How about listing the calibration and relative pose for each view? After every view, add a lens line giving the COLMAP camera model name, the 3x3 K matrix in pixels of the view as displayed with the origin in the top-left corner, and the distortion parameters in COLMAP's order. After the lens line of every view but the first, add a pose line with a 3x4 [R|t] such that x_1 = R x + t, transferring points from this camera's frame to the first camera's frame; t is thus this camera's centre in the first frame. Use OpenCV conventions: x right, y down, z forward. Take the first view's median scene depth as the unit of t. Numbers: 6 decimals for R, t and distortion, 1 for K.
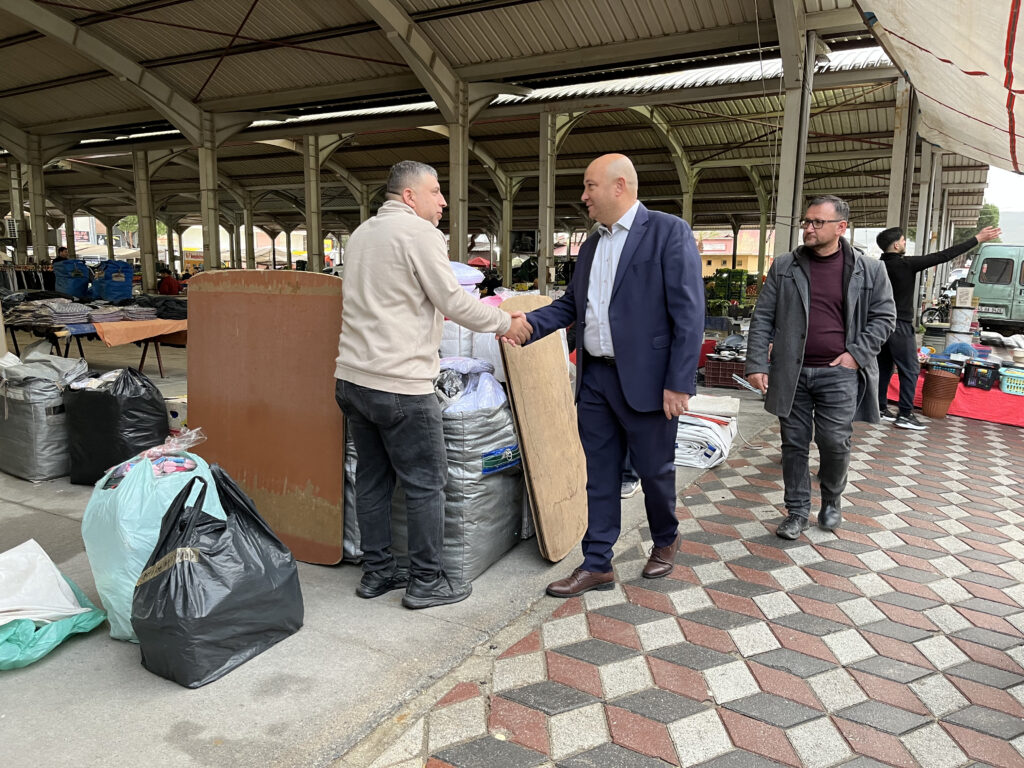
lens RADIAL K [[771.8, 0, 512.0], [0, 771.8, 384.0], [0, 0, 1]] dist [0.049521, -0.072630]
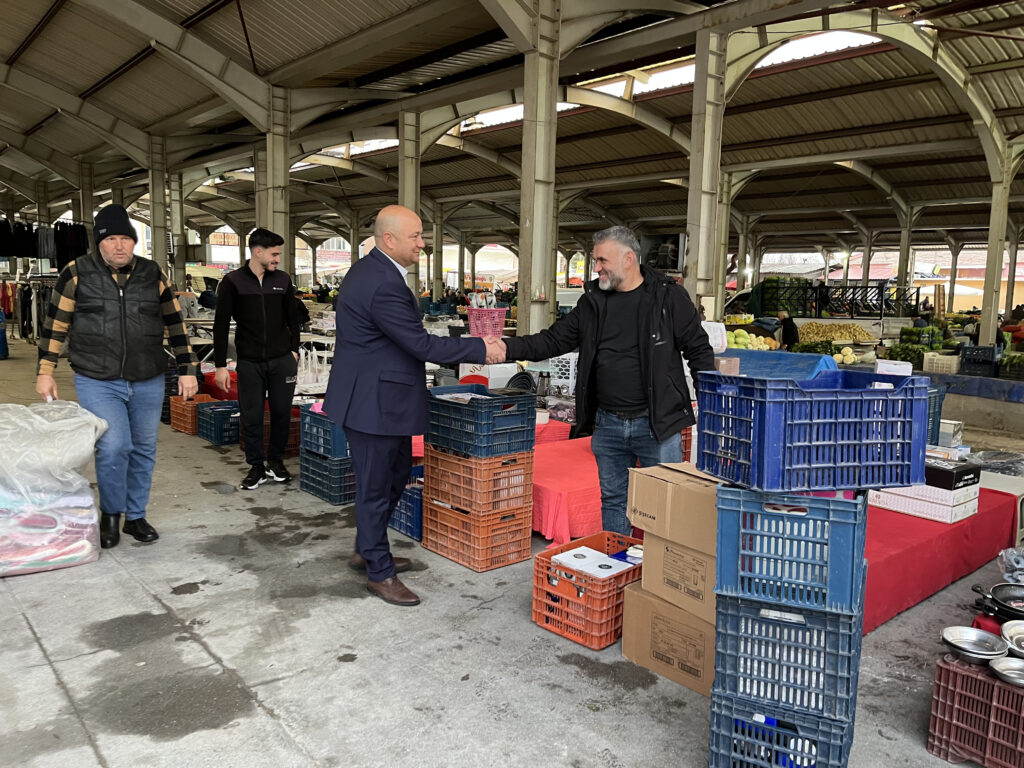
lens RADIAL K [[771.8, 0, 512.0], [0, 771.8, 384.0], [0, 0, 1]] dist [0.049521, -0.072630]
pose [[0.938075, 0.058574, -0.341444, 0.081721], [-0.068091, 0.997552, -0.015943, -0.045748], [0.339674, 0.038205, 0.939767, 0.281826]]
